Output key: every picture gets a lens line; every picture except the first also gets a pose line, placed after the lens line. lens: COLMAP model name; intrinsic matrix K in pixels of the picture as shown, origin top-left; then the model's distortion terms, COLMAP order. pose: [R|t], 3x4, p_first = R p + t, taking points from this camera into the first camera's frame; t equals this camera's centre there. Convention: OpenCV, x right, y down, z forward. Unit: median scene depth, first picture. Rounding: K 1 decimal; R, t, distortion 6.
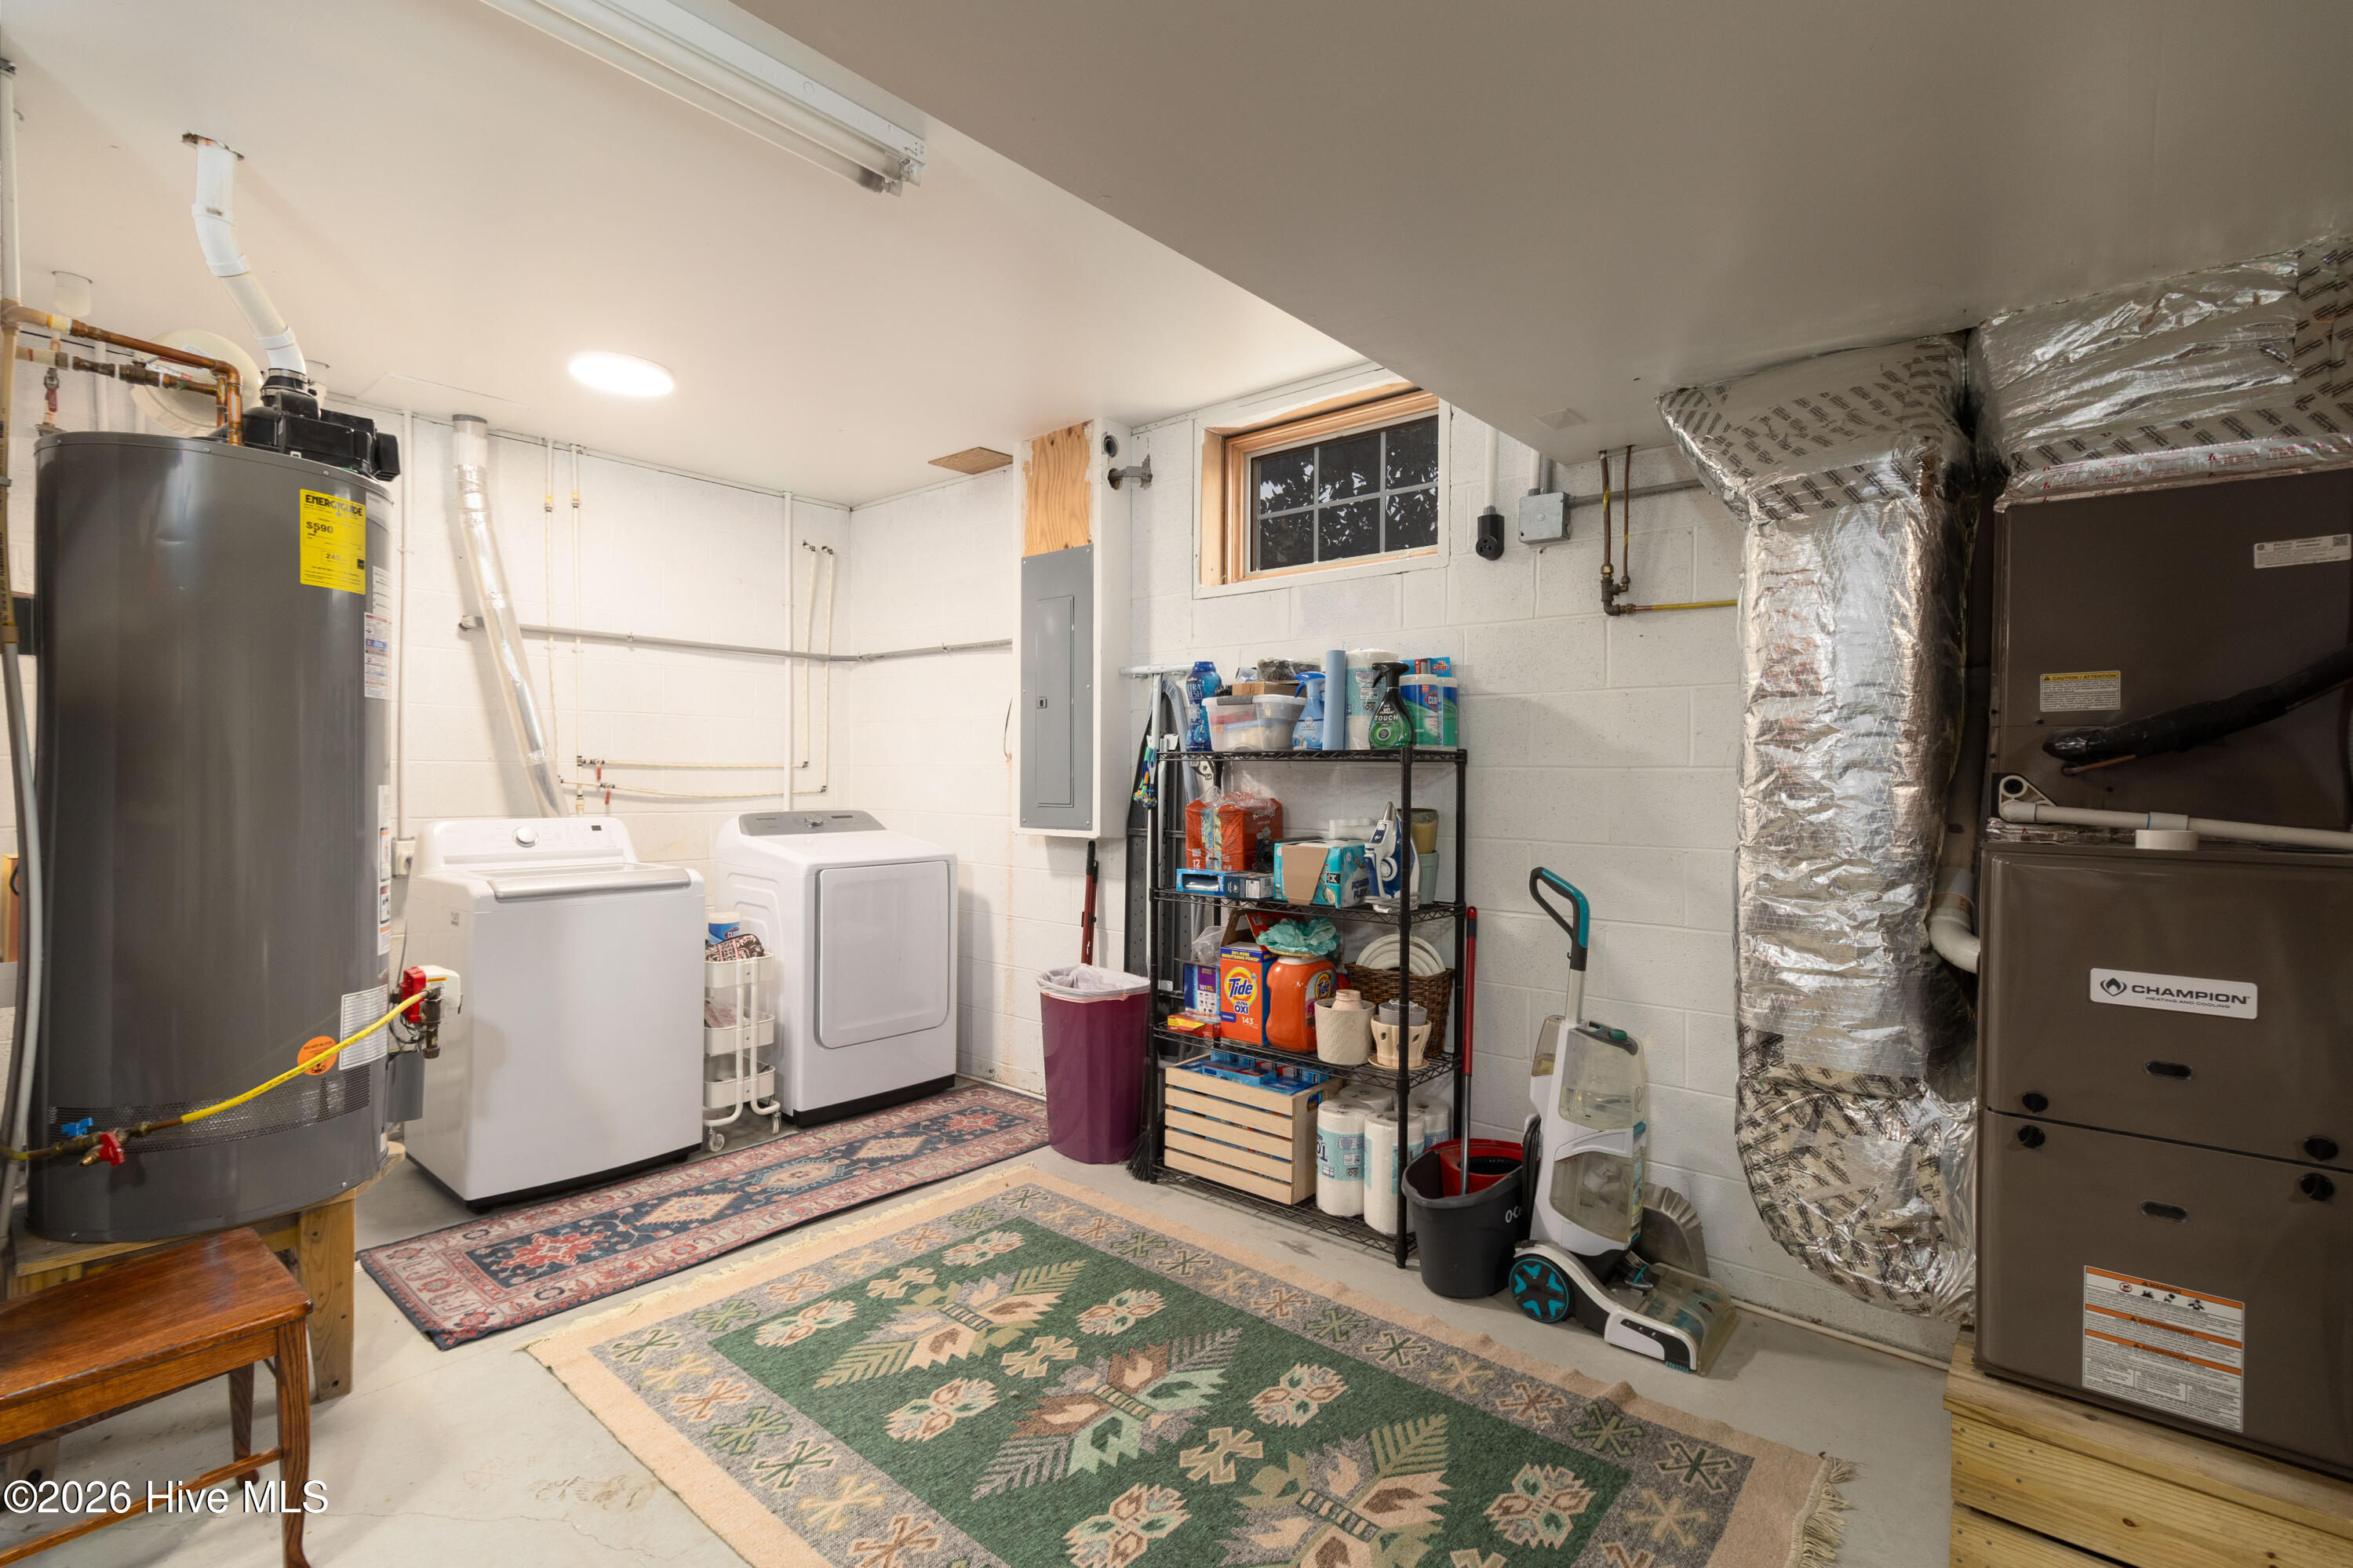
lens RADIAL K [[1086.9, 0, 1176.5], [0, 1086.9, 784.0], [0, 0, 1]] dist [-0.000039, -0.000033]
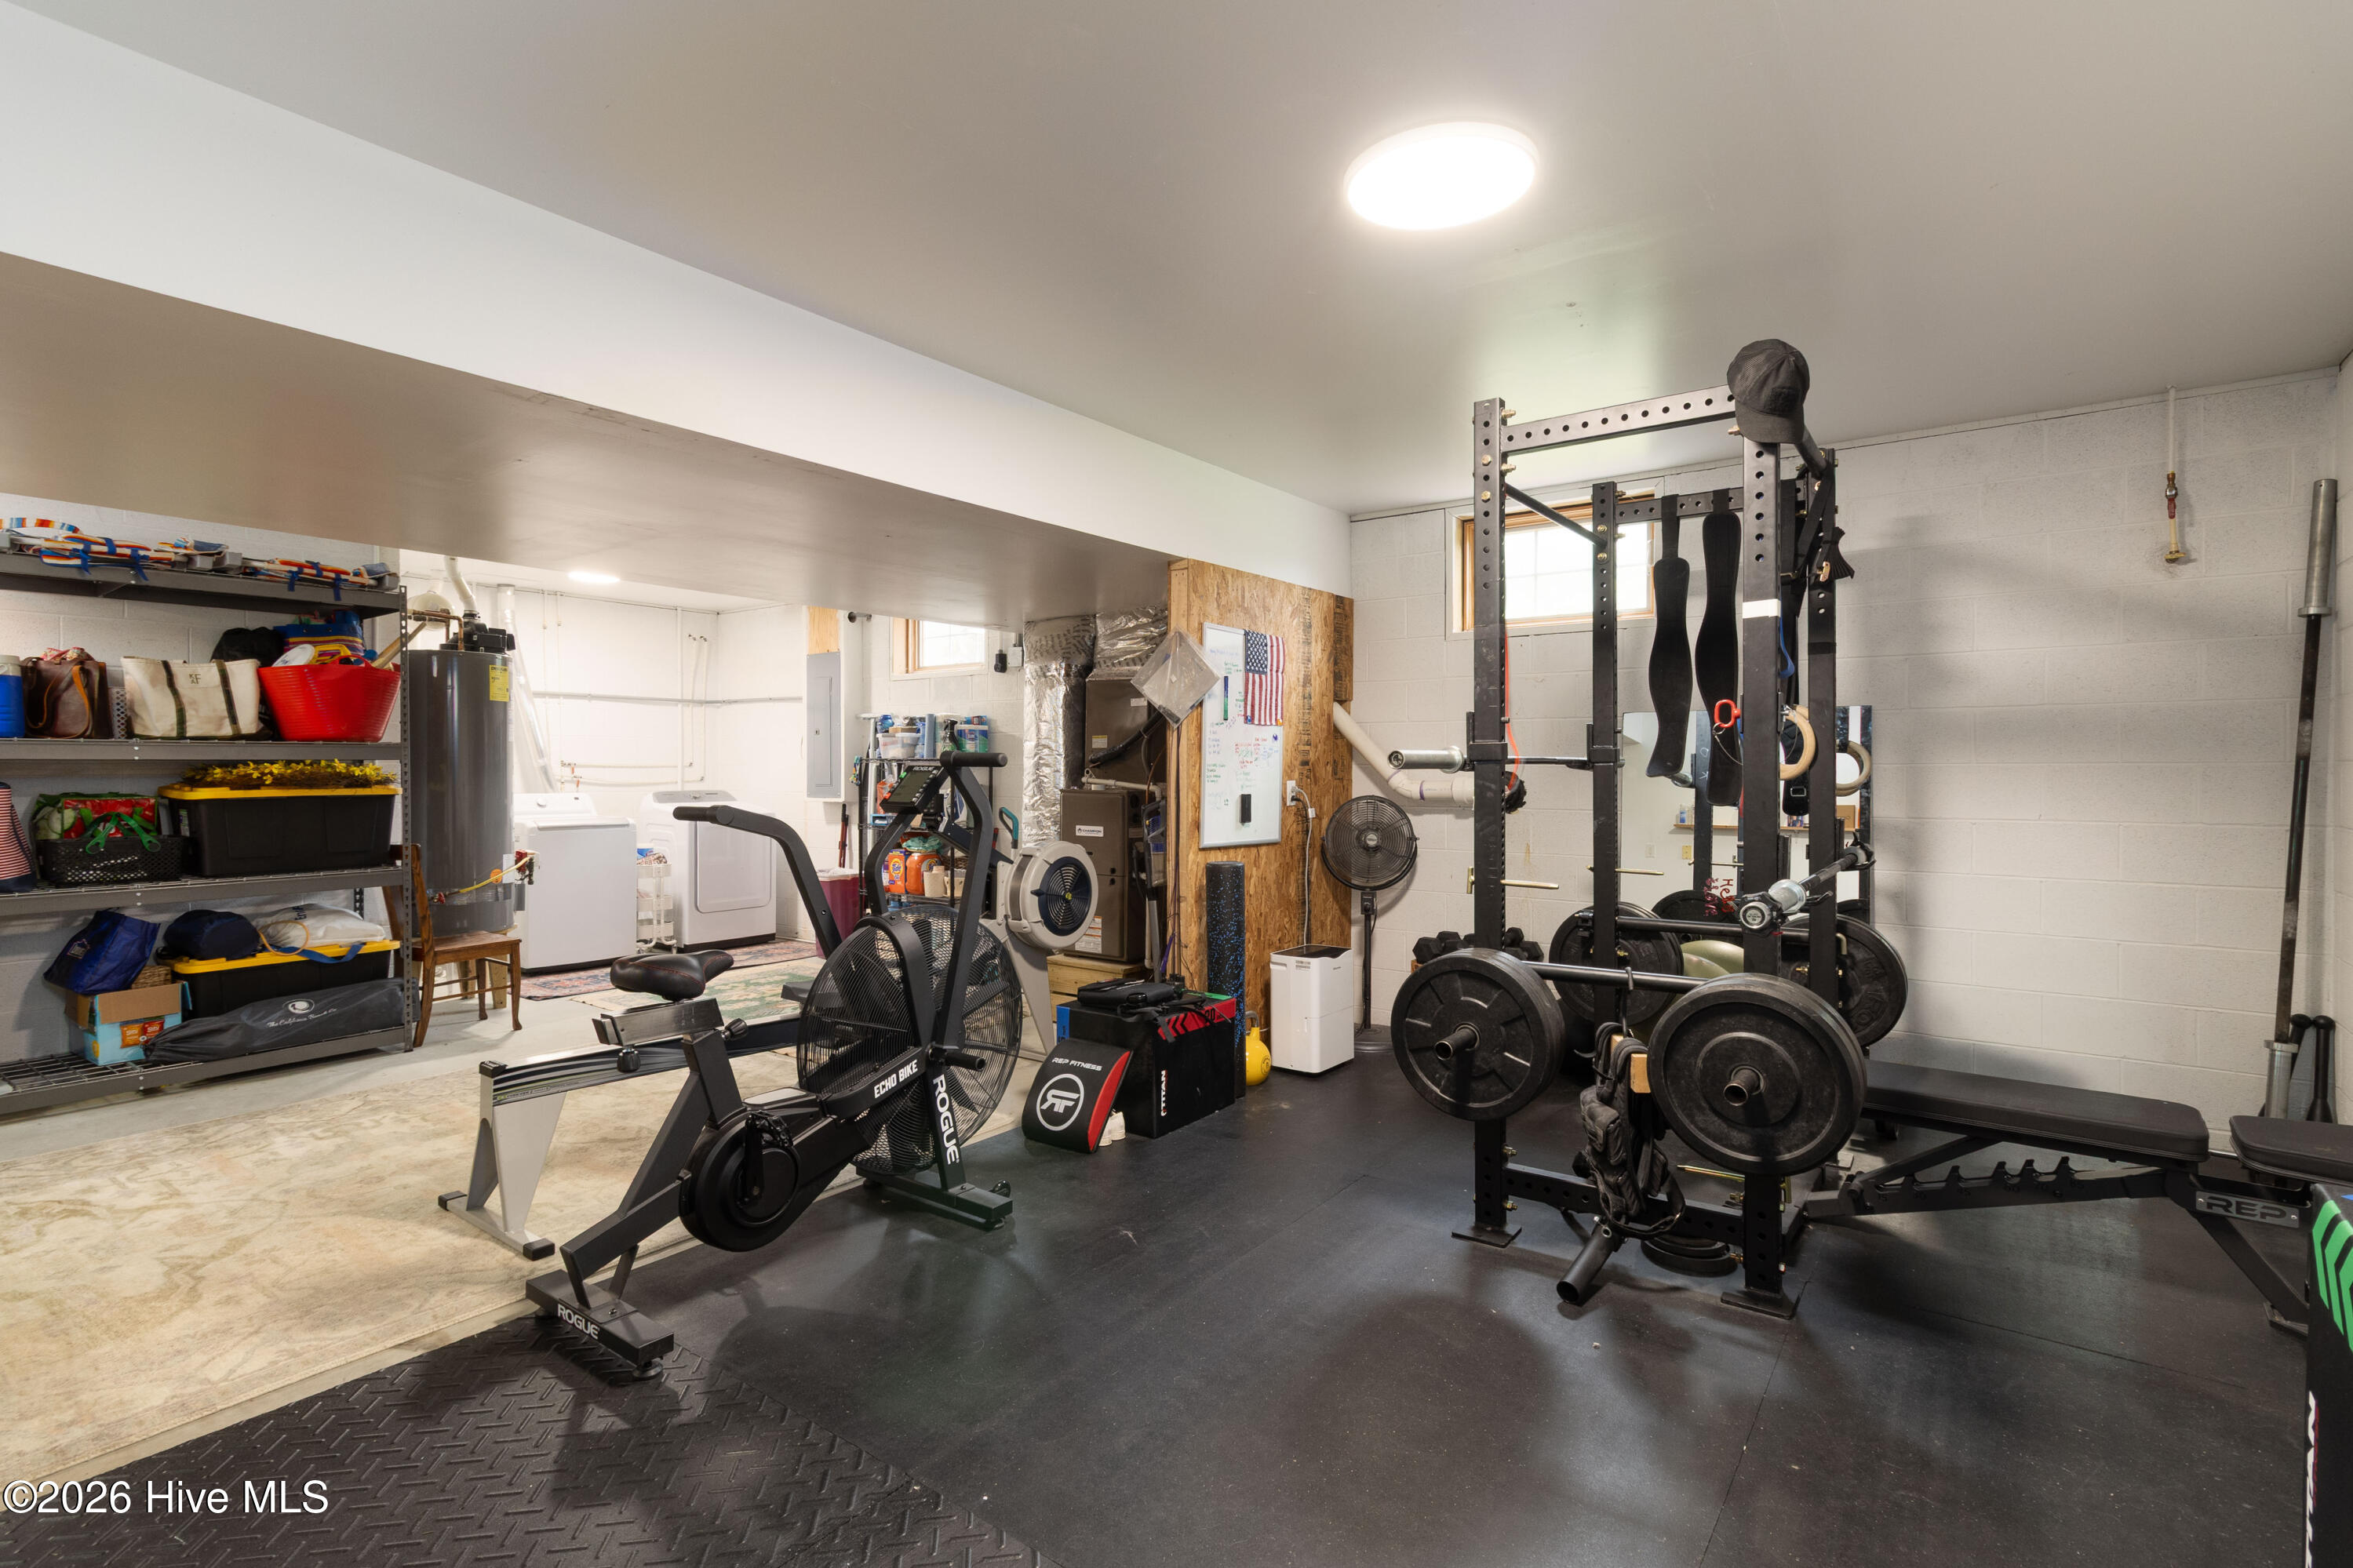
lens RADIAL K [[1086.9, 0, 1176.5], [0, 1086.9, 784.0], [0, 0, 1]] dist [-0.000039, -0.000033]
pose [[0.996772, -0.005011, 0.080132, 0.371993], [0.004628, 0.999977, 0.004971, 0.010504], [-0.080156, -0.004584, 0.996772, -1.008741]]
